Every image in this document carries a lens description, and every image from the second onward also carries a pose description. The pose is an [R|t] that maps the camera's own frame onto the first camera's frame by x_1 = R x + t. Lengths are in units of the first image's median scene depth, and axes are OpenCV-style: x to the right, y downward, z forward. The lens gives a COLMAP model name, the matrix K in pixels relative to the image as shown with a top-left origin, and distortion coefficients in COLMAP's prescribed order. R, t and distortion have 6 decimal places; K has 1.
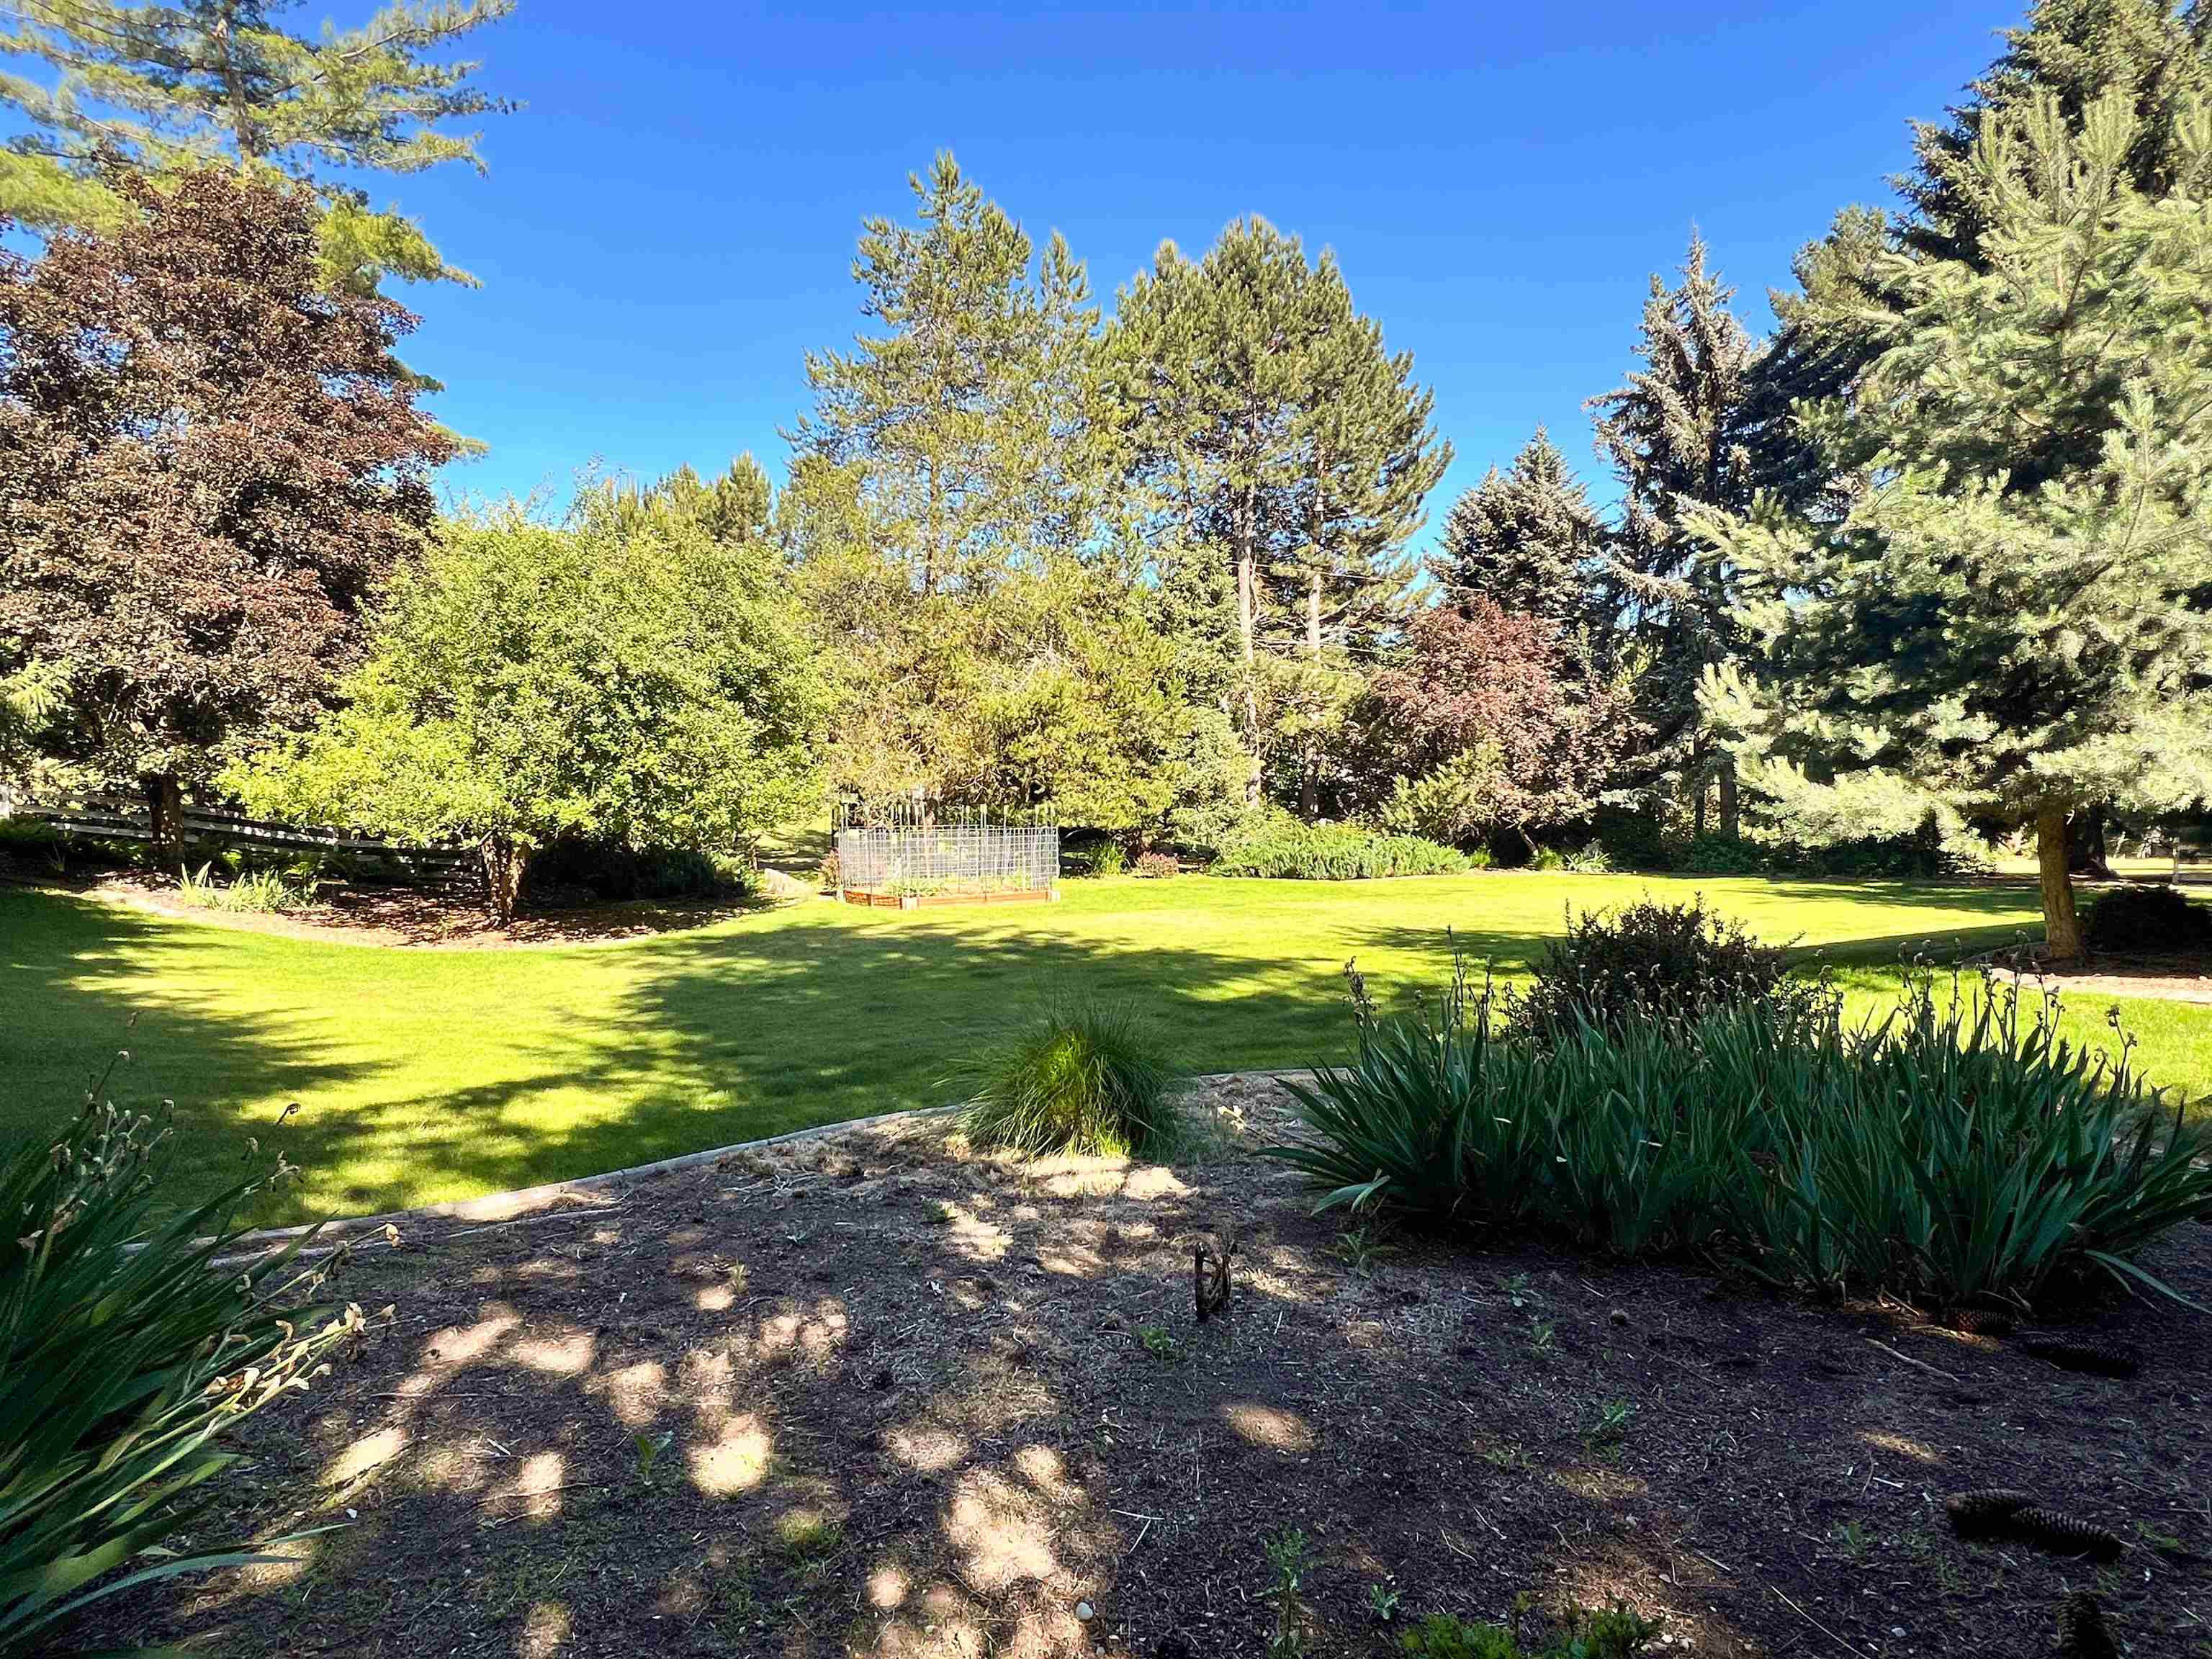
lens RADIAL K [[1194.9, 0, 1112.3], [0, 1194.9, 824.6], [0, 0, 1]] dist [-0.005770, 0.002181]
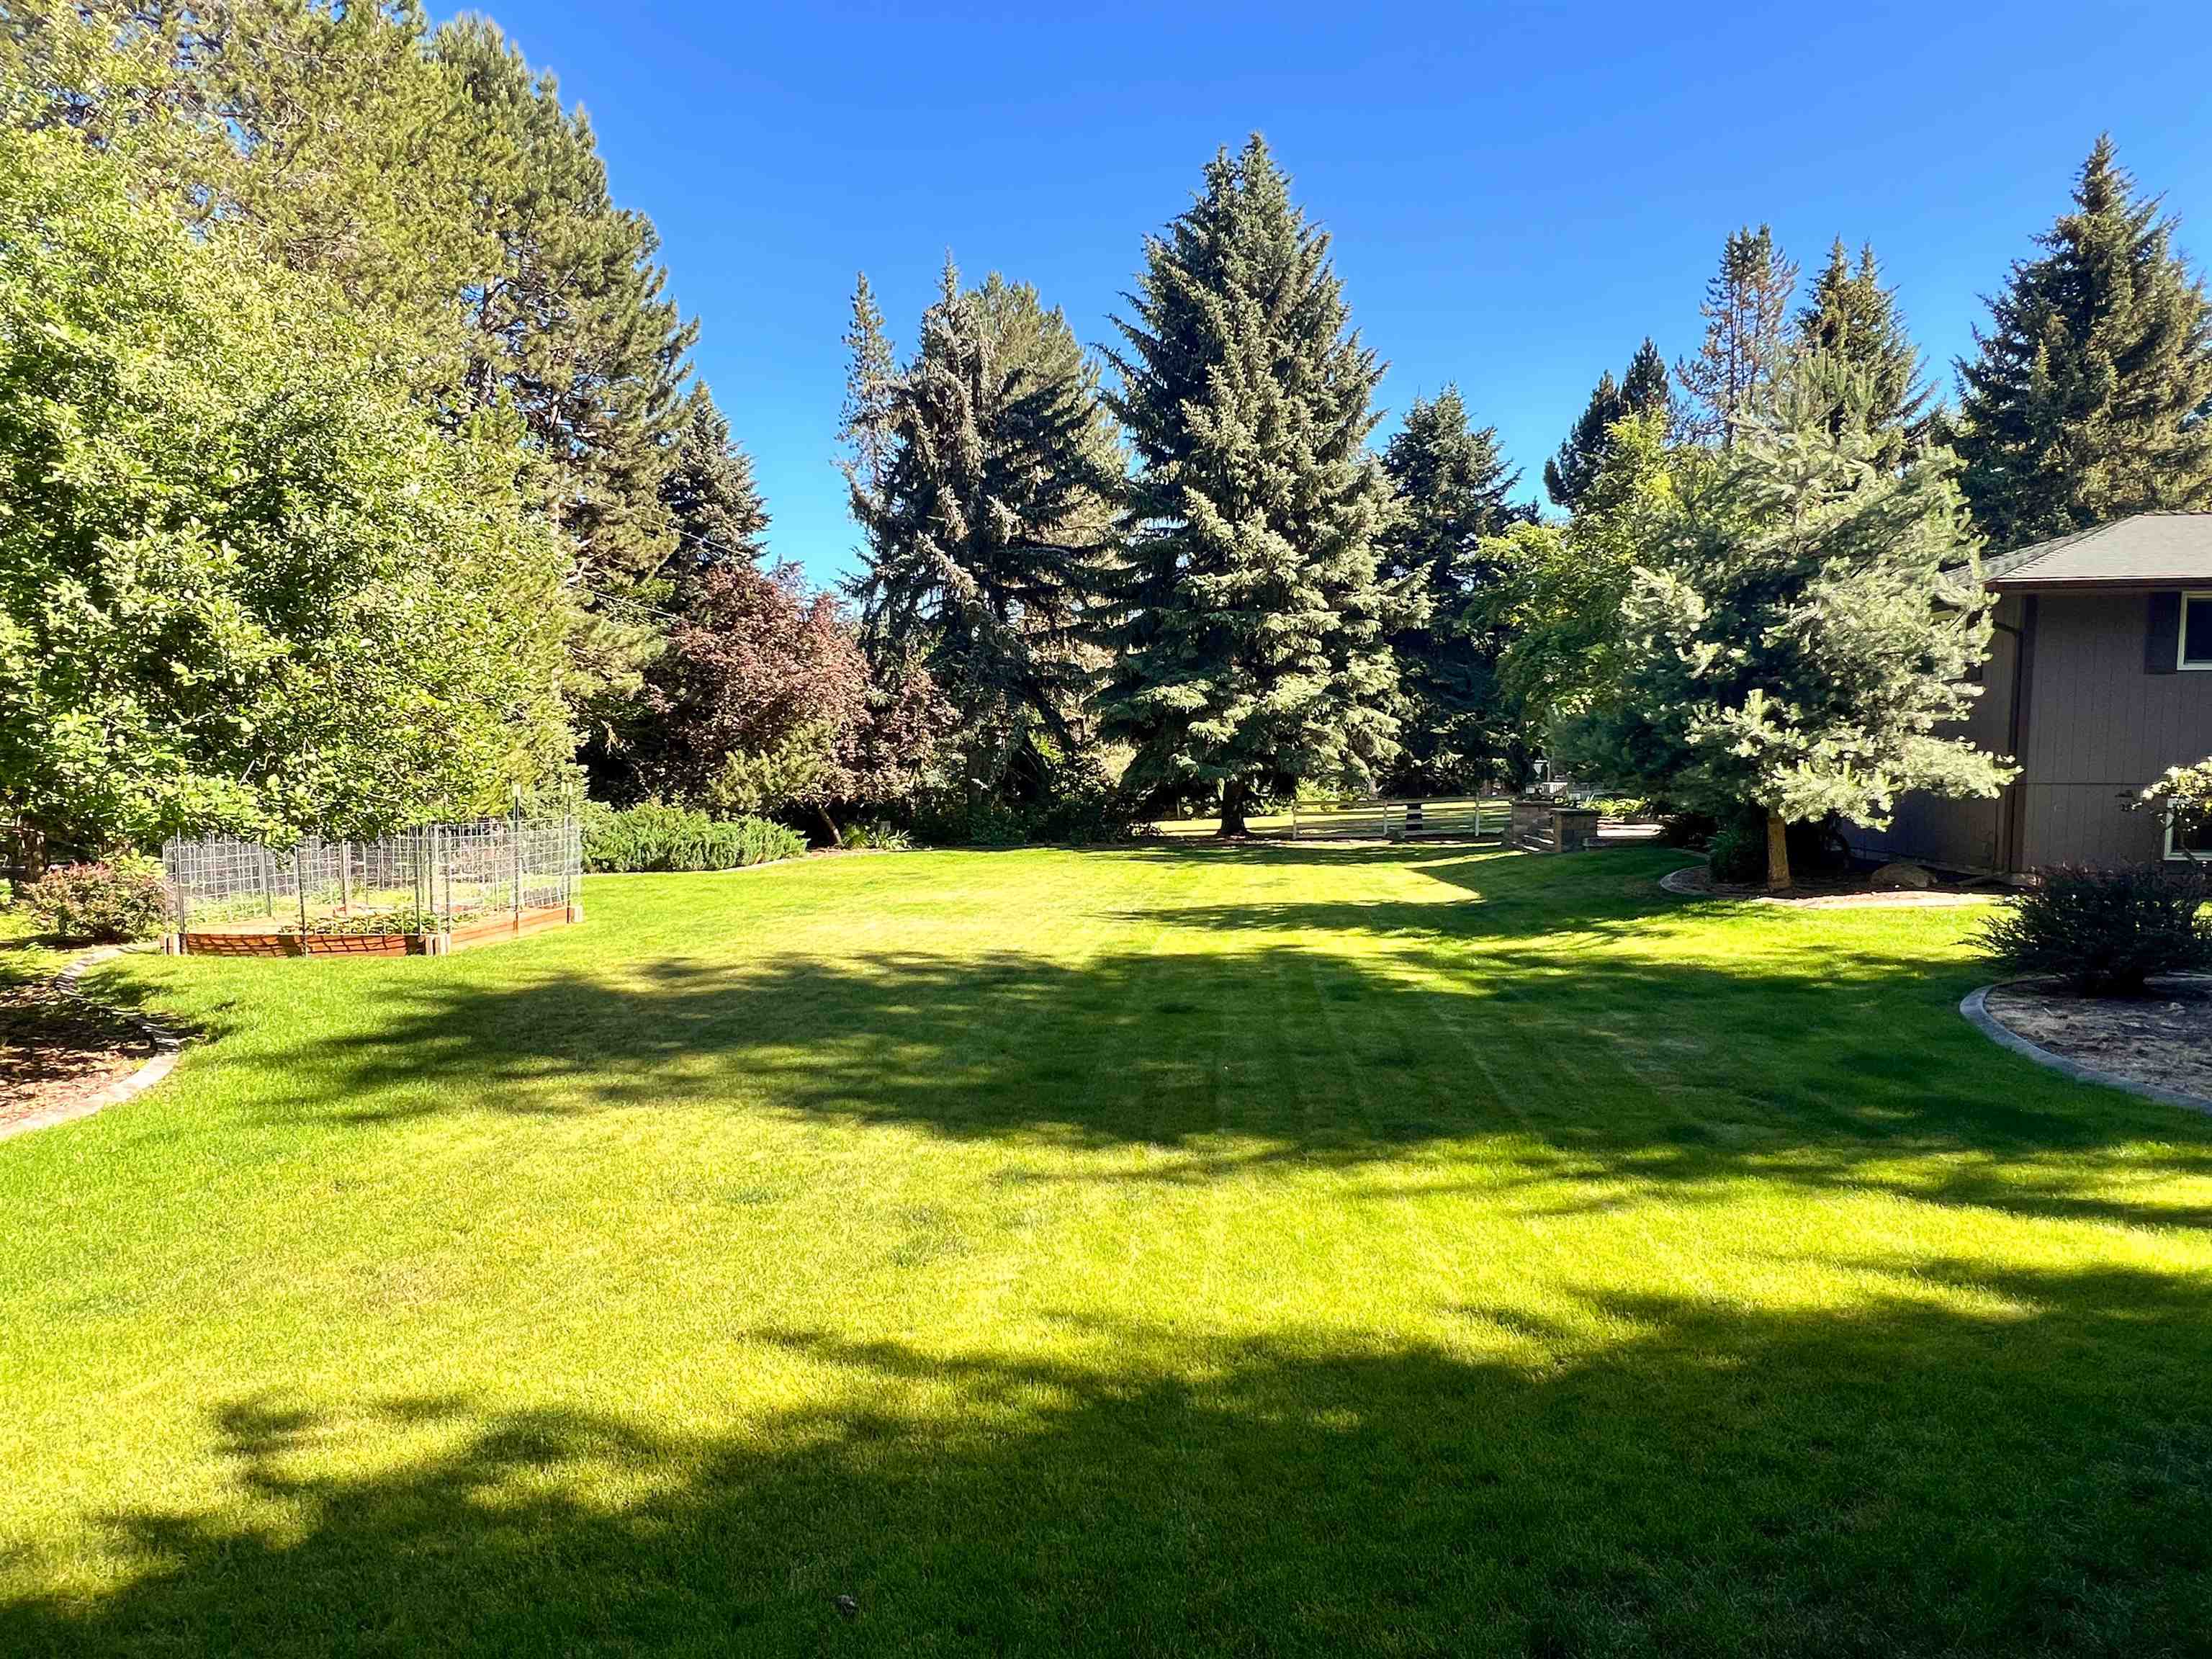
lens RADIAL K [[1194.9, 0, 1109.6], [0, 1194.9, 829.4], [0, 0, 1]] dist [-0.005770, 0.002181]
pose [[0.584803, -0.027181, 0.810720, -0.329372], [0.005003, 0.999540, 0.029902, -0.007172], [-0.811160, -0.013431, 0.584670, 0.248566]]
